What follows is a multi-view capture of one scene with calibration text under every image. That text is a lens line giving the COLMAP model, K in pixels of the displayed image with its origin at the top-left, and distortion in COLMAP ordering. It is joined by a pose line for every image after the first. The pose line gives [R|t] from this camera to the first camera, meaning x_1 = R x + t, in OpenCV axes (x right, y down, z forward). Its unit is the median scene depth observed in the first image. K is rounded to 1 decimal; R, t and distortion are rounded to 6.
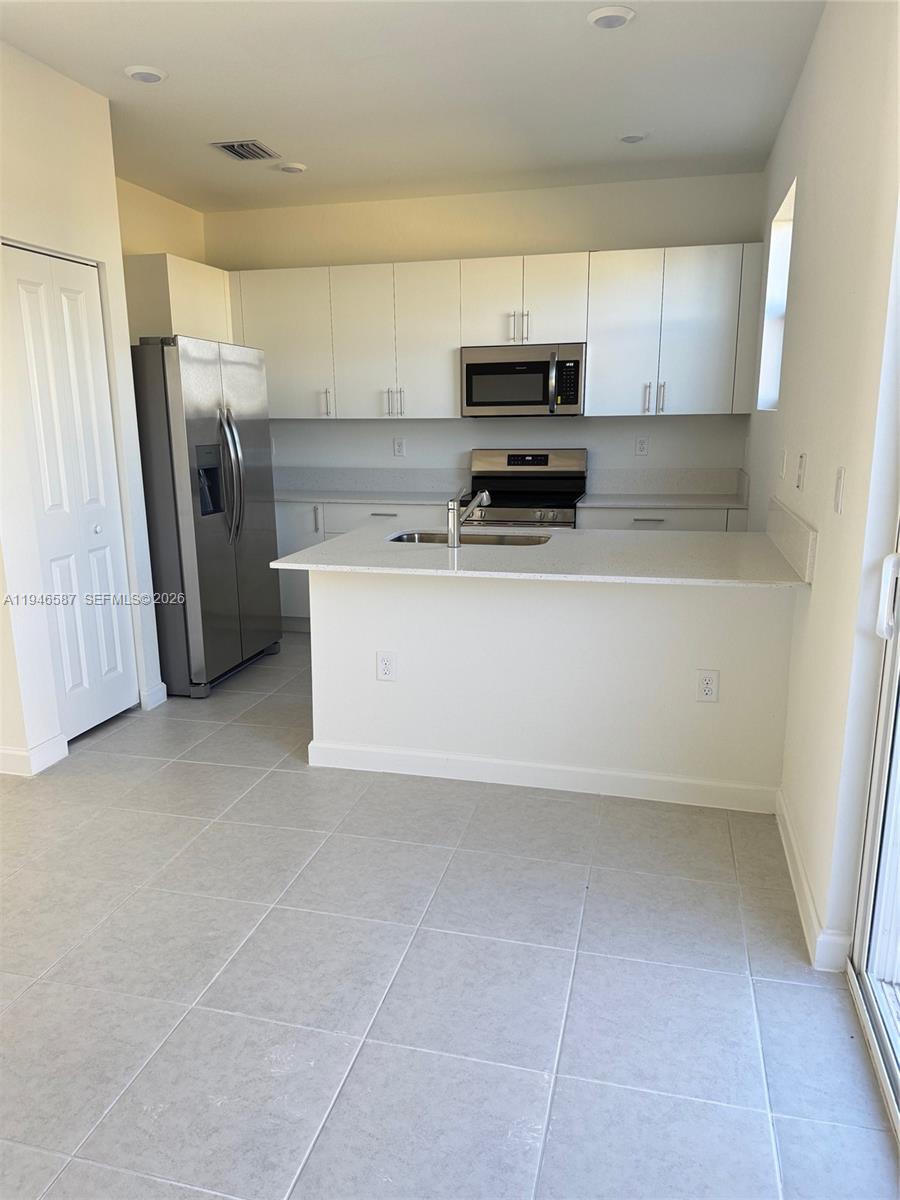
lens RADIAL K [[834.2, 0, 452.0], [0, 834.2, 600.3], [0, 0, 1]] dist [0.000534, -0.001929]
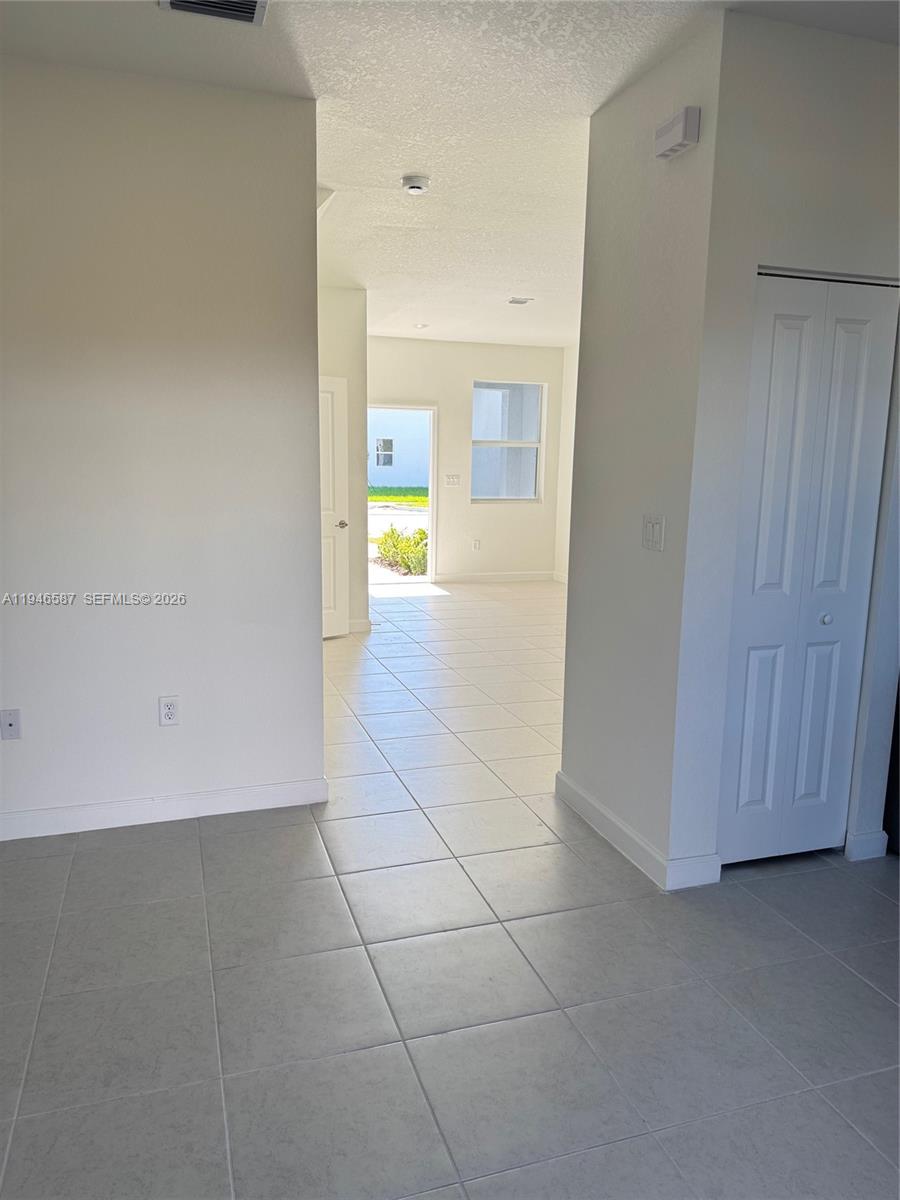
lens RADIAL K [[834.2, 0, 450.0], [0, 834.2, 604.5], [0, 0, 1]] dist [0.000534, -0.001929]
pose [[0.533005, 0.159625, -0.830918, 0.039428], [-0.206400, 0.976905, 0.055271, -0.069729], [0.820551, 0.142042, 0.553642, 0.271374]]
